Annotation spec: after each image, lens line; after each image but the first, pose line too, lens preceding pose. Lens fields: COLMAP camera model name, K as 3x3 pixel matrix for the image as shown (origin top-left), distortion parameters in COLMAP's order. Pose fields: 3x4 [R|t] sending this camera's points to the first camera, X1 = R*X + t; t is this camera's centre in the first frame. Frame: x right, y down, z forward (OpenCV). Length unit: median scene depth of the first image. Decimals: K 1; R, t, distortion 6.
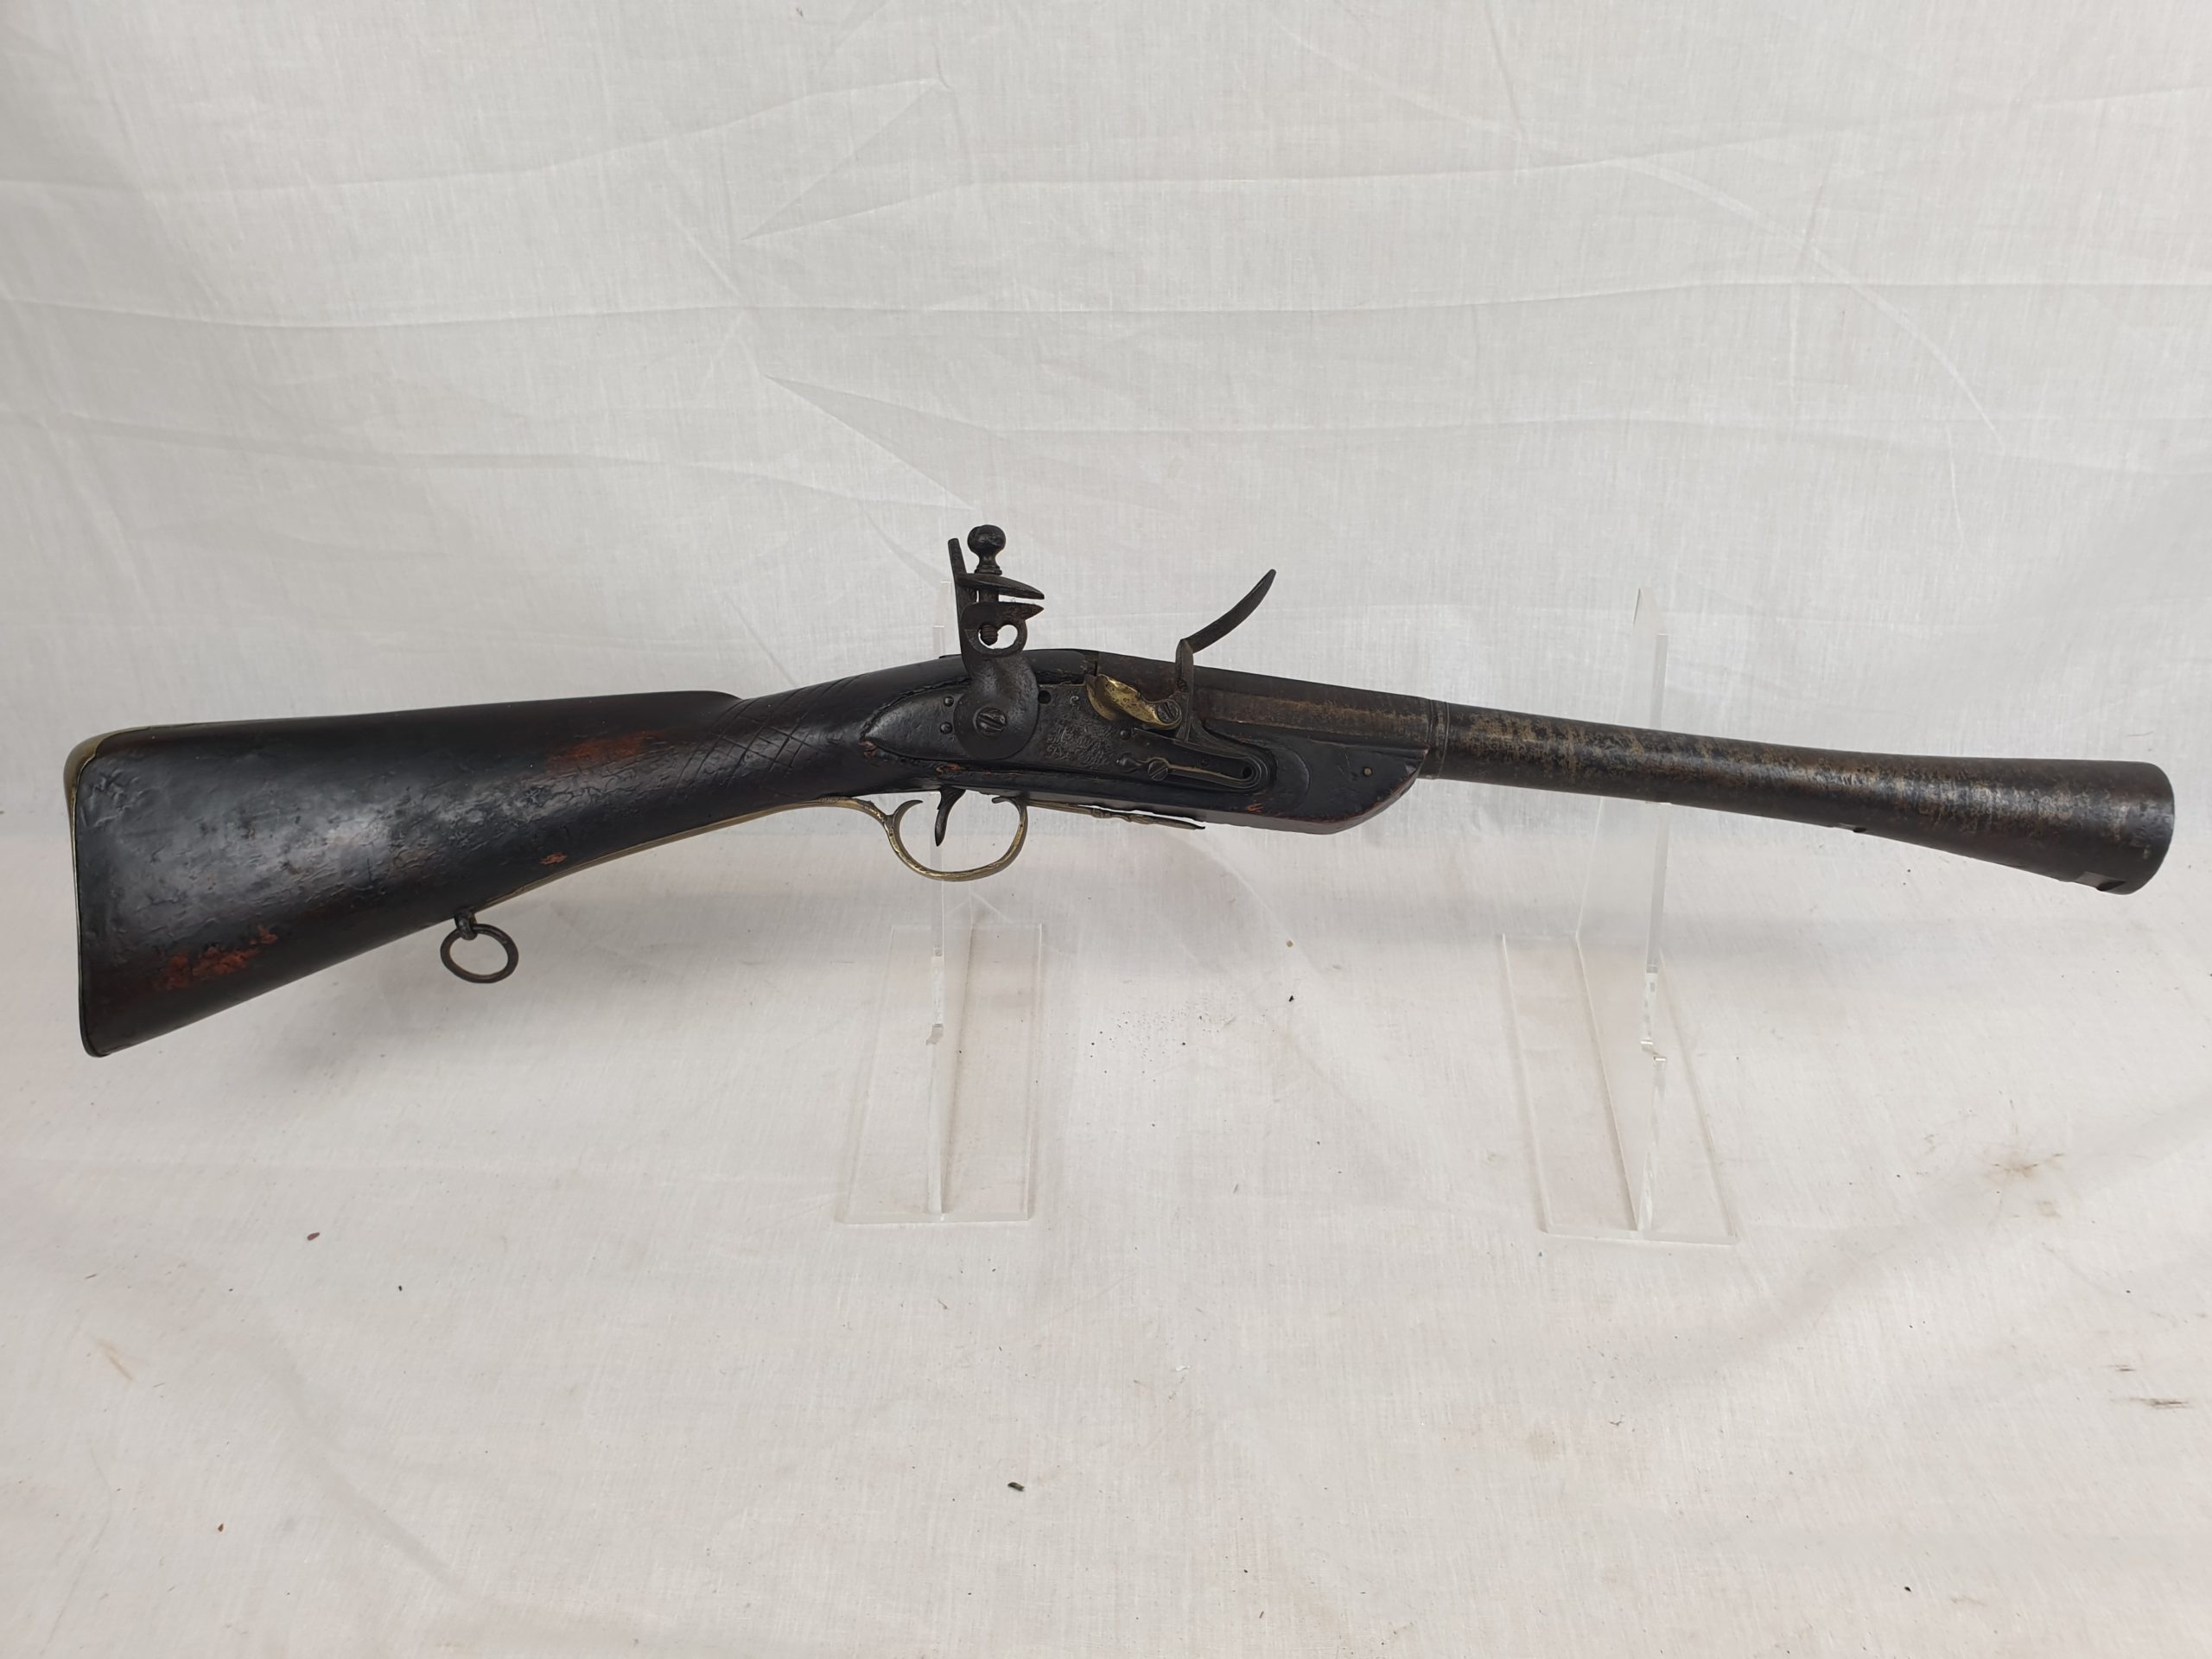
lens RADIAL K [[1581.4, 0, 1106.6], [0, 1581.4, 878.5], [0, 0, 1]] dist [-0.002553, 0.000243]
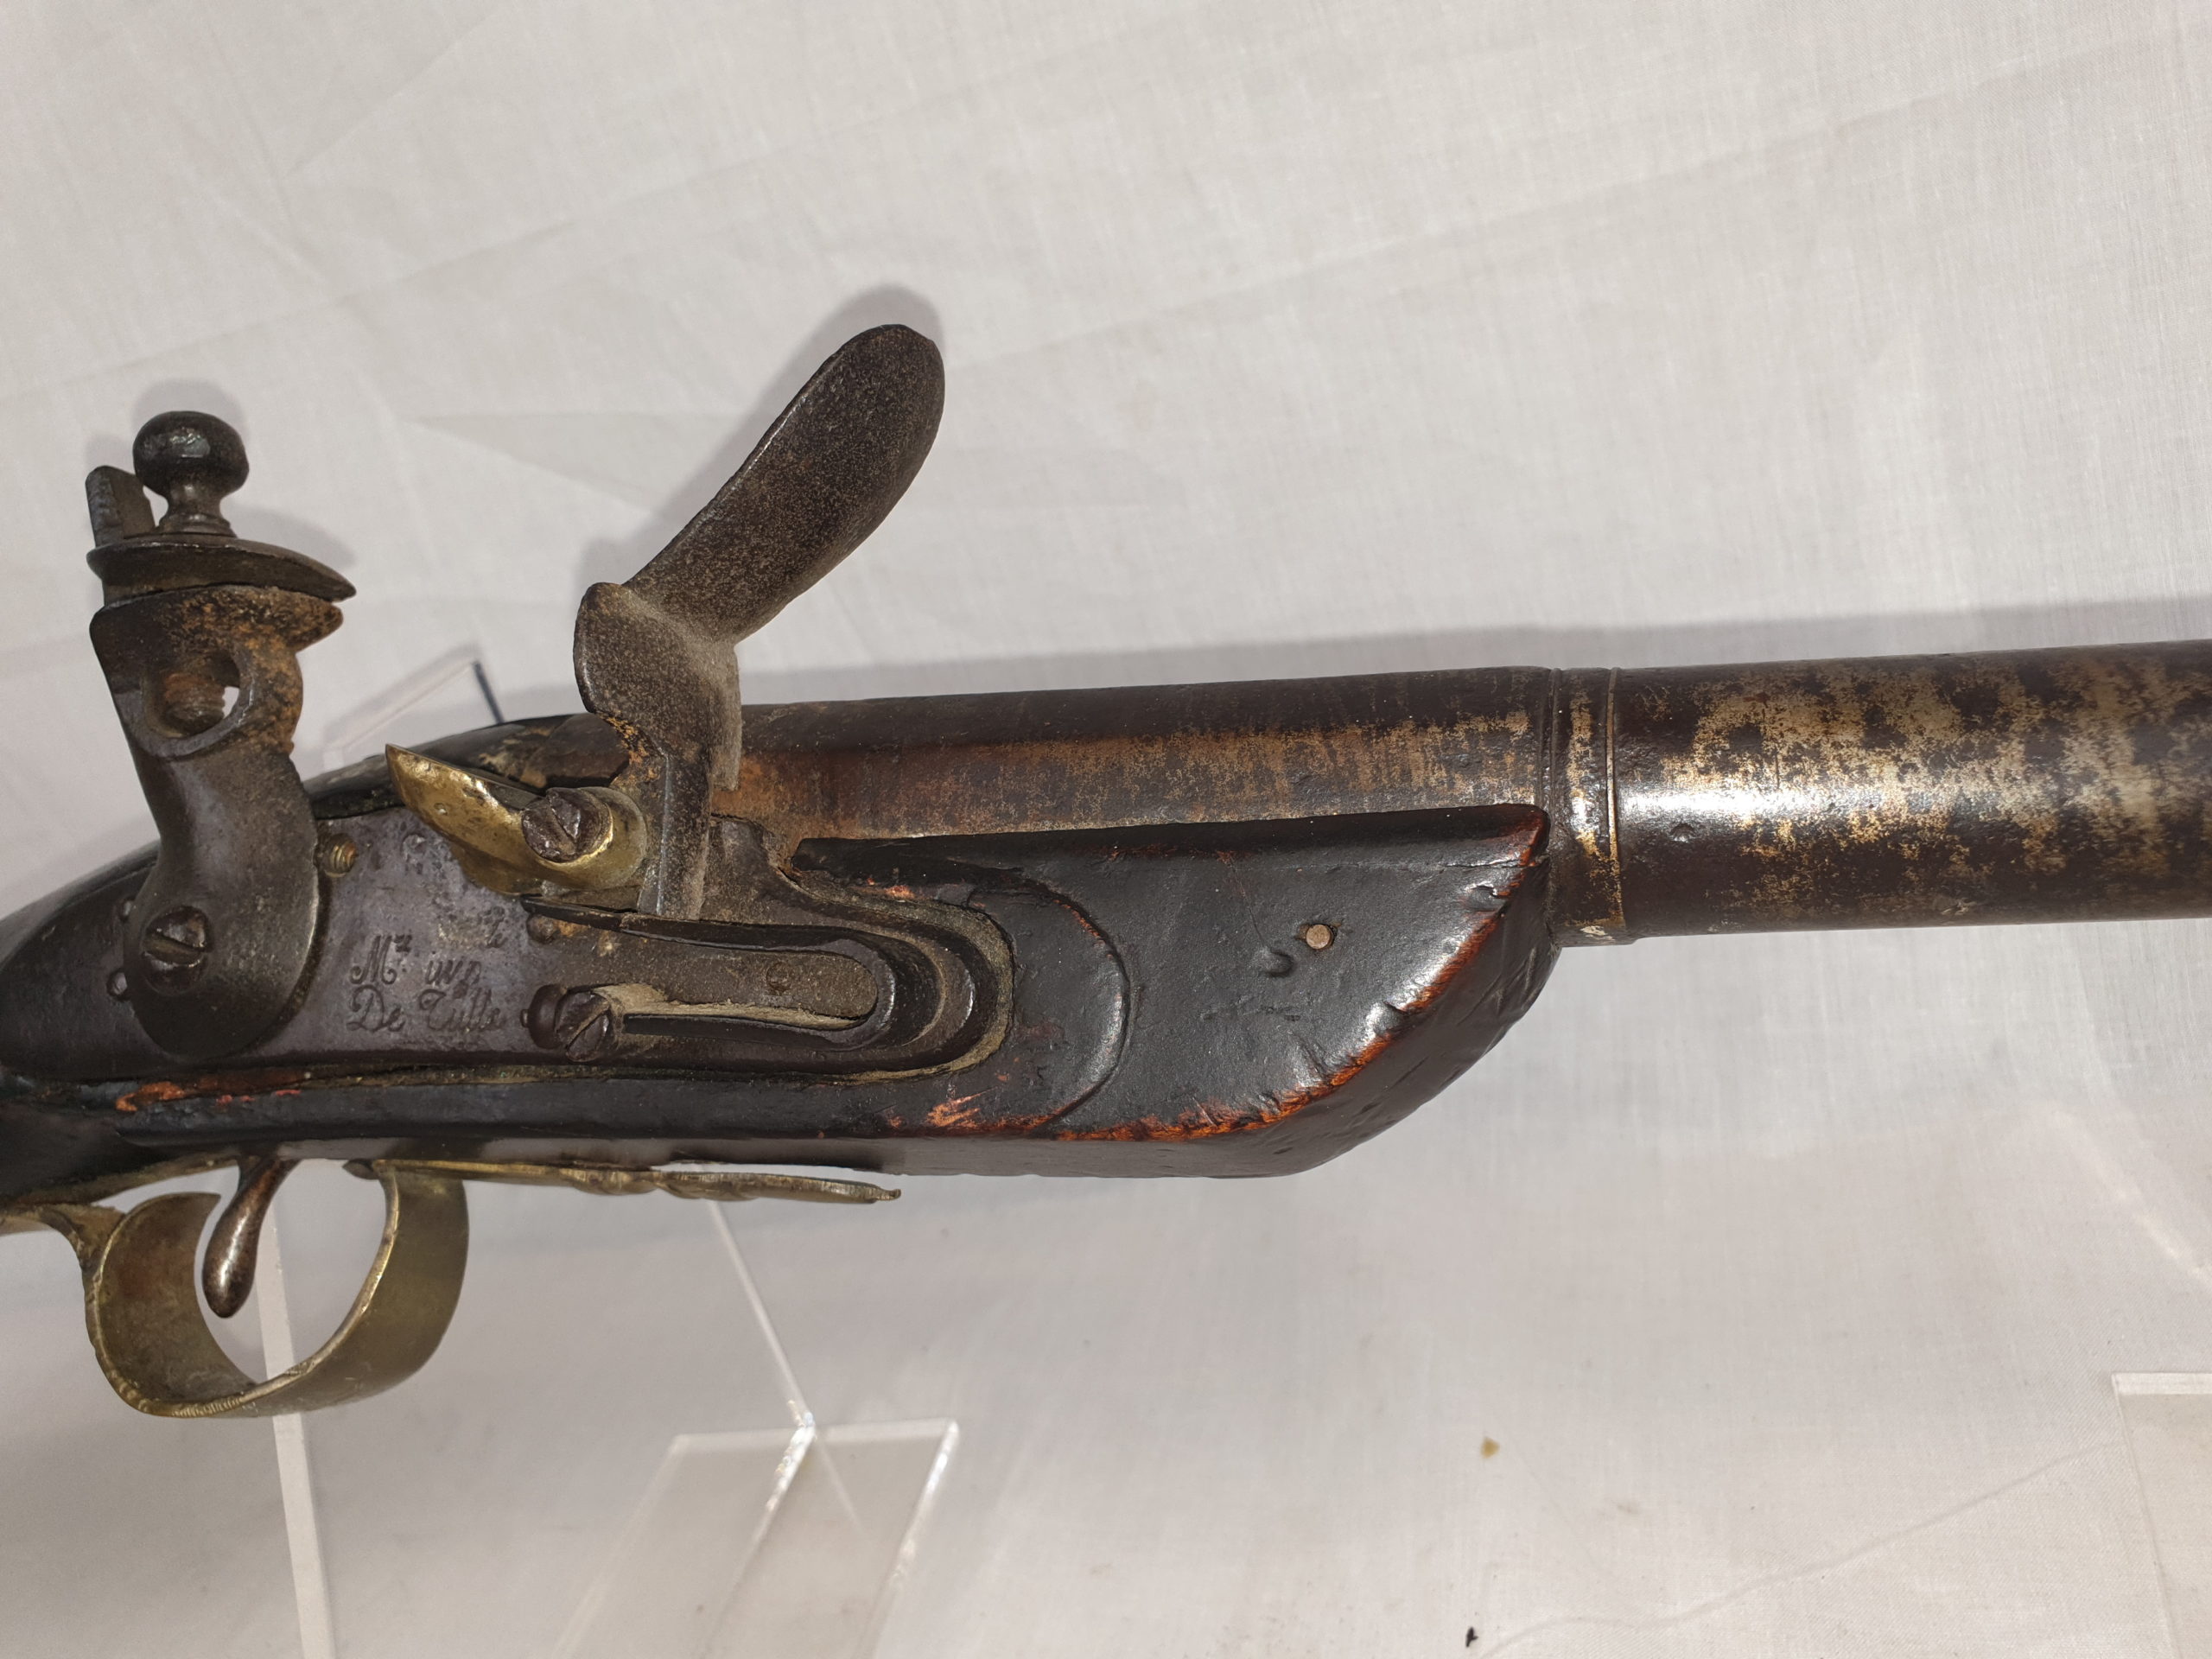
lens RADIAL K [[1838.5, 0, 1106.0], [0, 1838.5, 829.5], [0, 0, 1]] dist [-0.063476, 0.133202]
pose [[0.945935, -0.164525, -0.279532, 0.175946], [0.100972, 0.968350, -0.228259, -0.012040], [0.308240, 0.187693, 0.932609, 0.539926]]
